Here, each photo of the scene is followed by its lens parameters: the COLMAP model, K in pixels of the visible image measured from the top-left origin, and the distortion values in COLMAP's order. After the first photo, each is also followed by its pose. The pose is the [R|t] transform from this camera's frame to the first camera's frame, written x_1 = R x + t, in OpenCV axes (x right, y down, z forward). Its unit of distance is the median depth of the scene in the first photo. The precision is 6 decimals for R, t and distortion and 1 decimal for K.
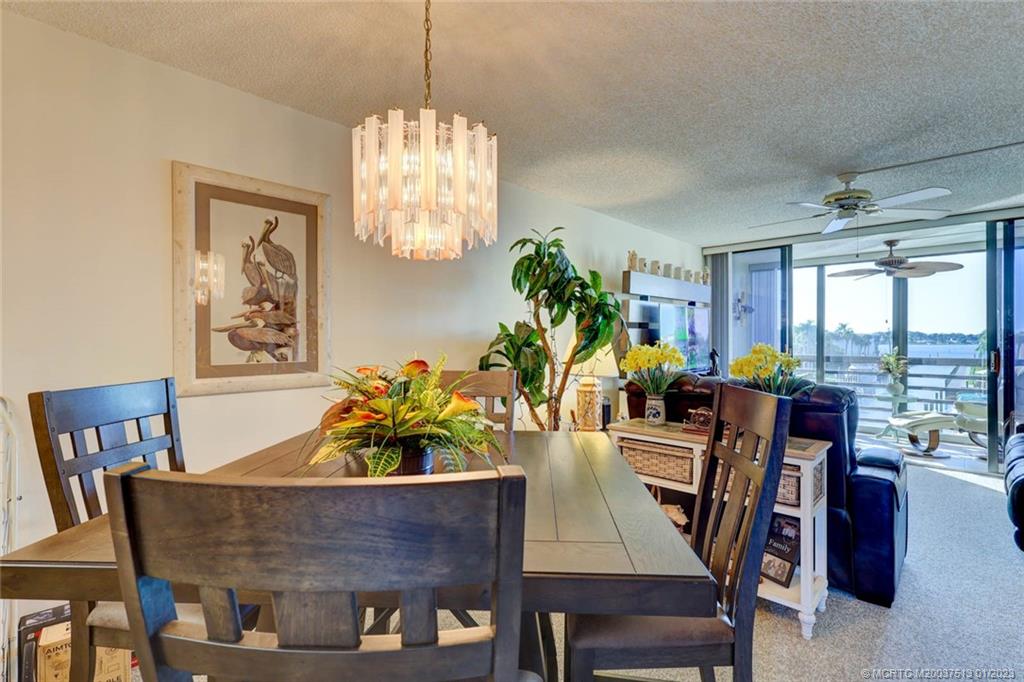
lens RADIAL K [[478.9, 0, 486.5], [0, 478.9, 338.5], [0, 0, 1]] dist [-0.005805, 0.001502]
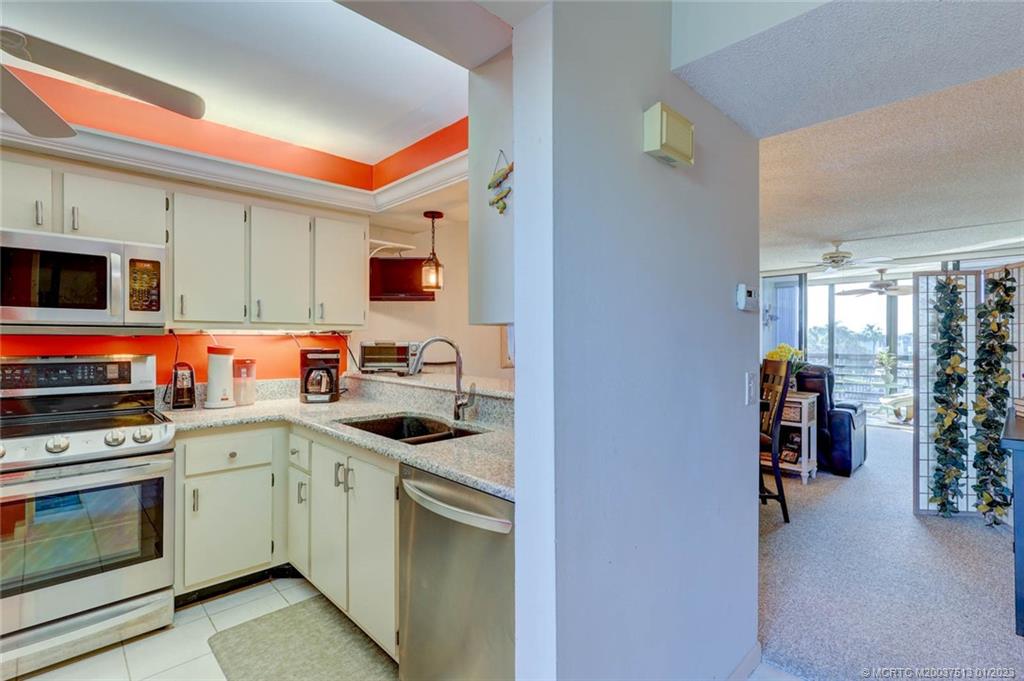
lens RADIAL K [[478.9, 0, 469.0], [0, 478.9, 339.2], [0, 0, 1]] dist [-0.005805, 0.001502]
pose [[0.998023, 0.002866, -0.062787, -0.587739], [-0.002737, 0.999994, 0.002136, -0.008341], [0.062793, -0.001960, 0.998025, -1.040388]]
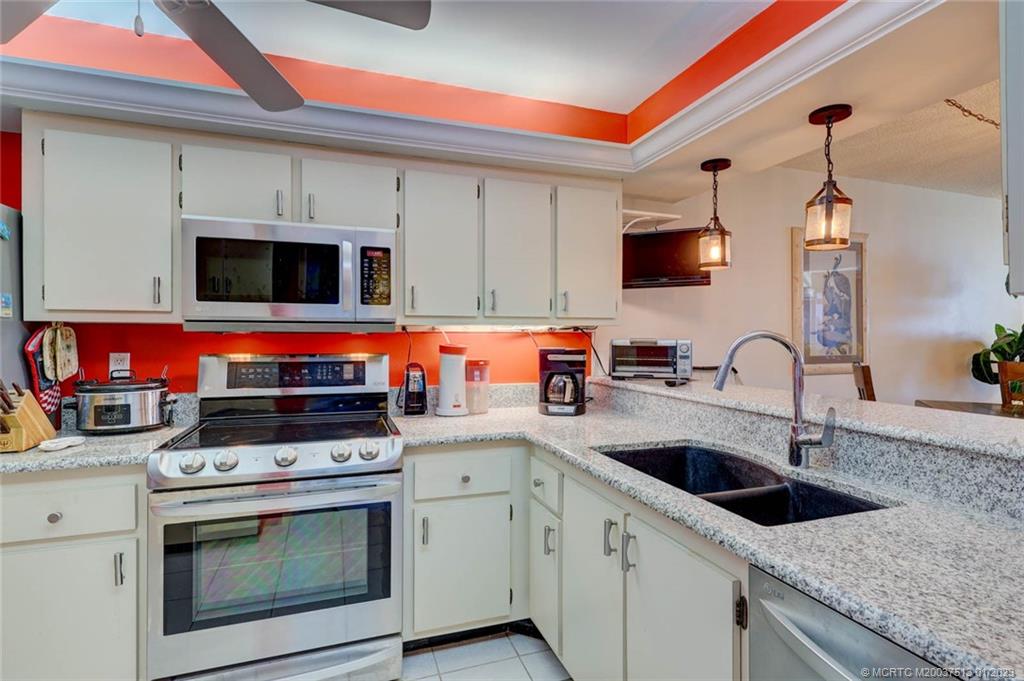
lens RADIAL K [[478.9, 0, 497.2], [0, 478.9, 333.4], [0, 0, 1]] dist [-0.005805, 0.001502]
pose [[0.899714, -0.003849, -0.436464, -0.741984], [0.000171, 0.999964, -0.008465, -0.002659], [0.436481, 0.007541, 0.899682, -0.778821]]
